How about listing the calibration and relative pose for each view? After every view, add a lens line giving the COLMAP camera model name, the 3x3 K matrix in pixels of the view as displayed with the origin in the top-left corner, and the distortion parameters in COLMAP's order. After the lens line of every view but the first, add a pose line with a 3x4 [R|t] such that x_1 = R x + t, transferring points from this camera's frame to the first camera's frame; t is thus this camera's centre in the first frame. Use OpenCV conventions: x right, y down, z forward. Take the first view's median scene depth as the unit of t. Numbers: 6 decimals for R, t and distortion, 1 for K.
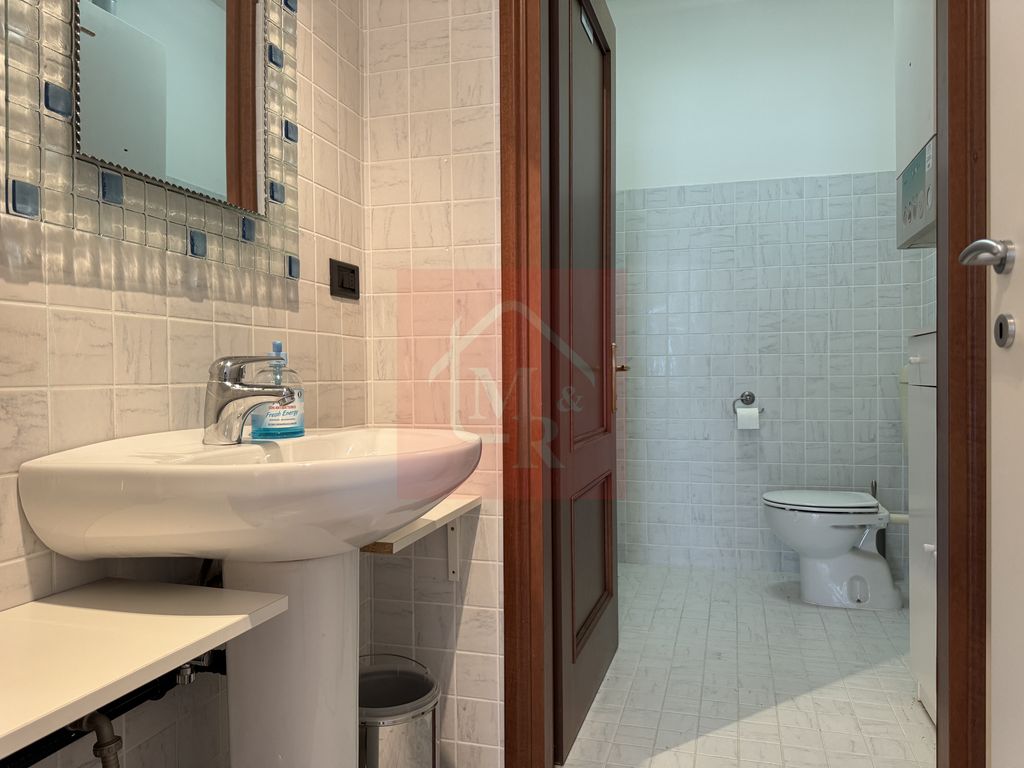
lens RADIAL K [[726.8, 0, 513.2], [0, 726.8, 382.0], [0, 0, 1]] dist [0.037484, -0.042479]
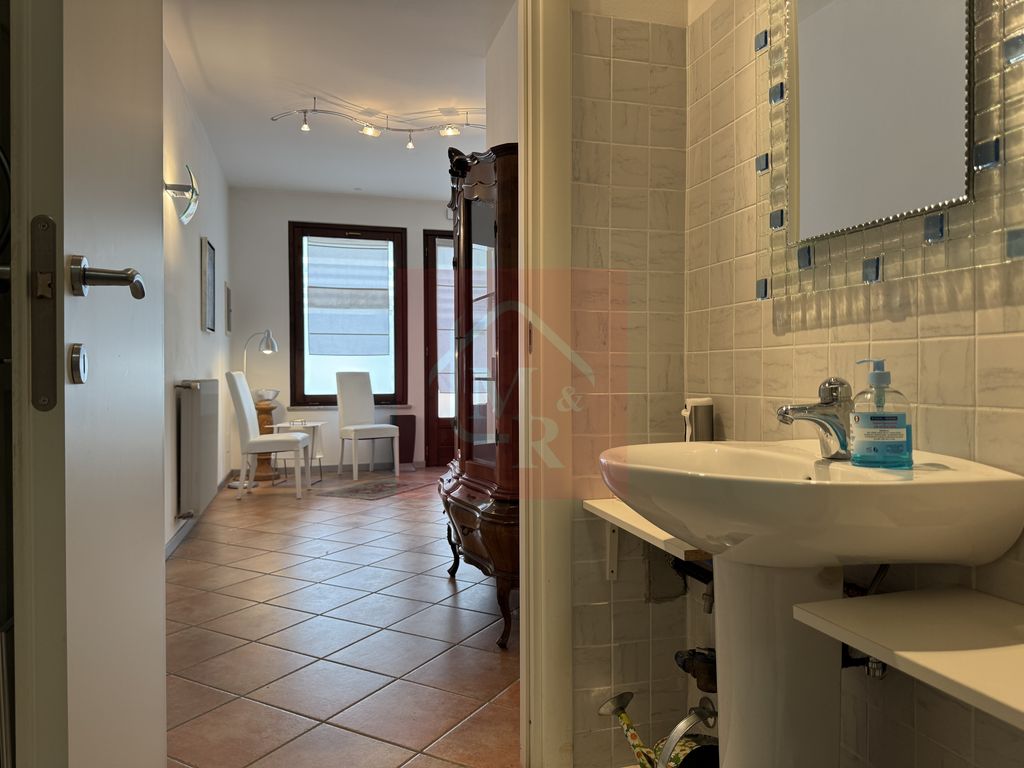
lens RADIAL K [[726.8, 0, 541.0], [0, 726.8, 378.3], [0, 0, 1]] dist [0.037484, -0.042479]
pose [[-0.828873, 0.020660, -0.559055, 0.575395], [0.009864, 0.999702, 0.022320, -0.062548], [0.559350, 0.012986, -0.828830, 1.656348]]
